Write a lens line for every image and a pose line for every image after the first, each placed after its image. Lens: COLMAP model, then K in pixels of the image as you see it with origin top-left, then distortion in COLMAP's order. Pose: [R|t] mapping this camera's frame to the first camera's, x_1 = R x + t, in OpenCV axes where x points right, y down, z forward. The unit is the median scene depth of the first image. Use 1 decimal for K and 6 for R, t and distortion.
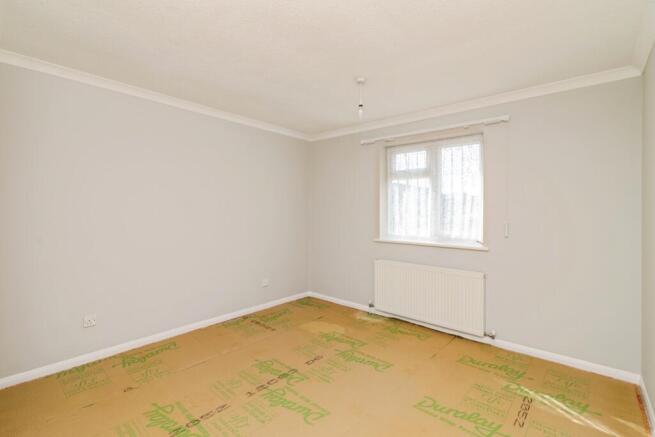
lens RADIAL K [[303.5, 0, 327.7], [0, 303.5, 215.8], [0, 0, 1]] dist [0.004050, 0.000539]
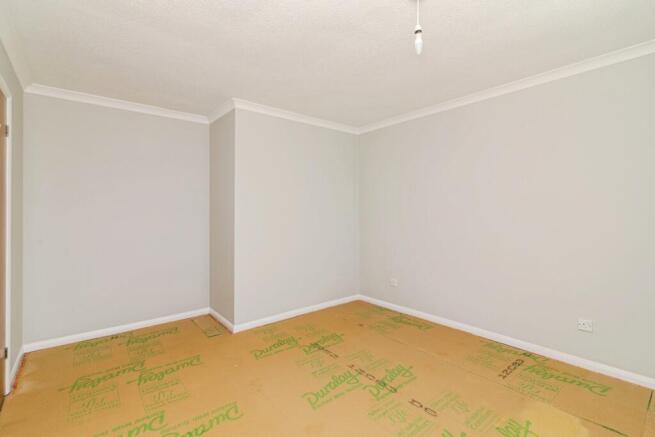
lens RADIAL K [[303.5, 0, 327.8], [0, 303.5, 215.7], [0, 0, 1]] dist [0.004050, 0.000539]
pose [[-0.173440, 0.009745, -0.984796, 0.778479], [-0.011543, 0.999862, 0.011927, -0.002498], [0.984777, 0.013436, -0.173304, 0.956314]]
